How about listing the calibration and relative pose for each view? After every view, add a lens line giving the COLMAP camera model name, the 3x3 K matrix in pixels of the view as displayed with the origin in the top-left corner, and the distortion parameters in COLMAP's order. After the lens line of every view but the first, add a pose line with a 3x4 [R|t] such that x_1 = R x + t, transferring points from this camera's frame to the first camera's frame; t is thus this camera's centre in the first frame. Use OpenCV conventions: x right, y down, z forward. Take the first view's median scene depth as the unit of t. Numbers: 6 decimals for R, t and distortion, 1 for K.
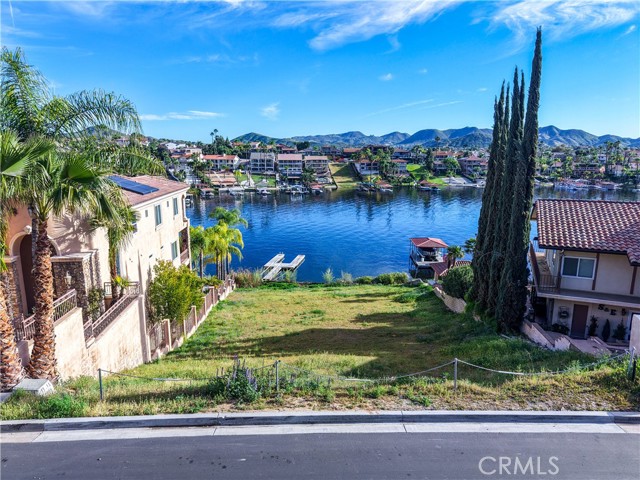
lens RADIAL K [[424.1, 0, 317.8], [0, 424.1, 249.4], [0, 0, 1]] dist [0.049783, -0.065962]
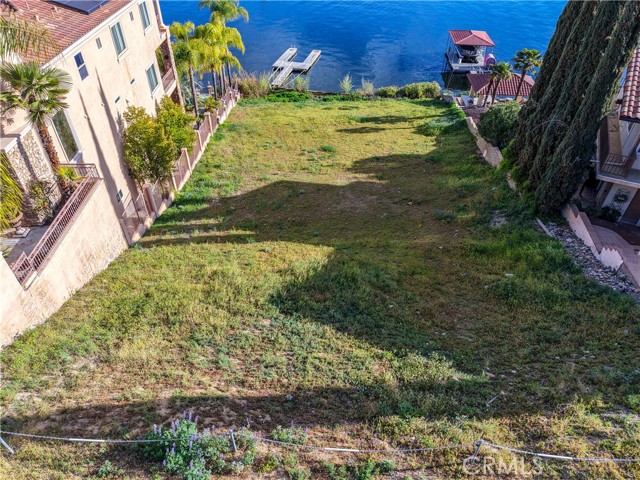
lens RADIAL K [[424.4, 0, 316.5], [0, 424.4, 242.2], [0, 0, 1]] dist [0.051968, -0.052367]
pose [[0.998471, 0.042548, -0.035284, 0.002443], [-0.021297, 0.885181, 0.464760, -0.014621], [0.051008, -0.463298, 0.884733, 0.020529]]
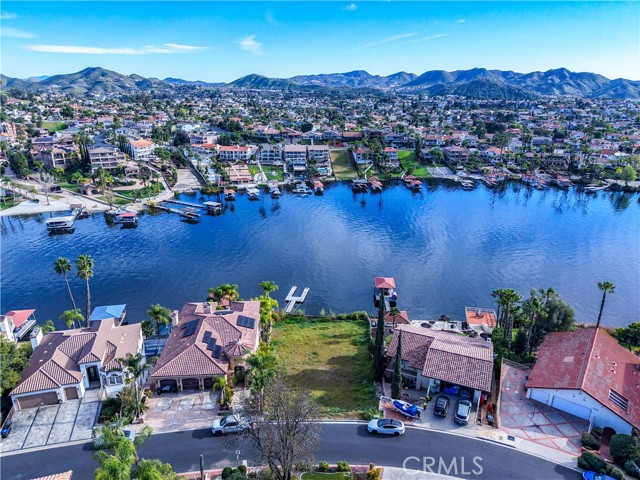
lens RADIAL K [[424.4, 0, 316.5], [0, 424.4, 242.2], [0, 0, 1]] dist [0.051968, -0.052367]
pose [[0.999945, 0.006315, -0.008394, 0.003295], [-0.005292, 0.993143, 0.116787, -0.114705], [0.009074, -0.116737, 0.993121, -0.193414]]
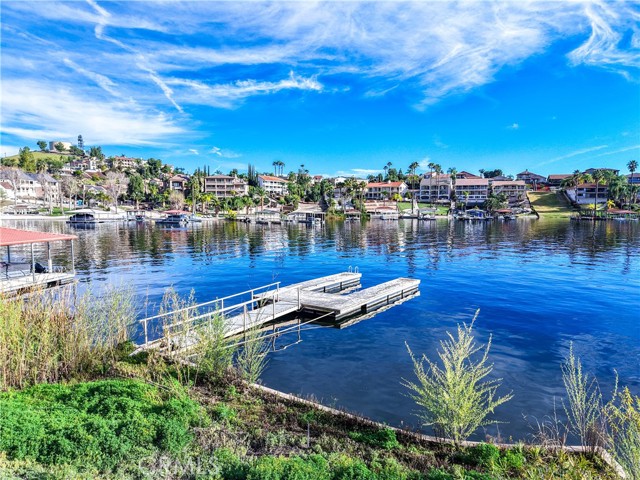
lens RADIAL K [[424.1, 0, 317.8], [0, 424.1, 249.4], [0, 0, 1]] dist [0.049783, -0.065962]
pose [[0.908318, 0.039903, -0.416372, 0.010334], [-0.089097, 0.991052, -0.099388, 0.009735], [0.408680, 0.127373, 0.903746, 0.220951]]
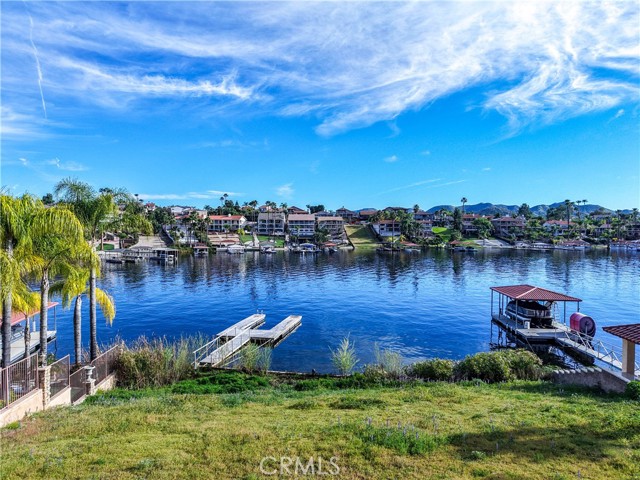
lens RADIAL K [[424.1, 0, 317.8], [0, 424.1, 249.4], [0, 0, 1]] dist [0.049783, -0.065962]
pose [[0.999281, -0.000121, -0.037919, 0.003788], [-0.006478, 0.984752, -0.173842, 0.007812], [0.037362, 0.173963, 0.984043, 0.144273]]
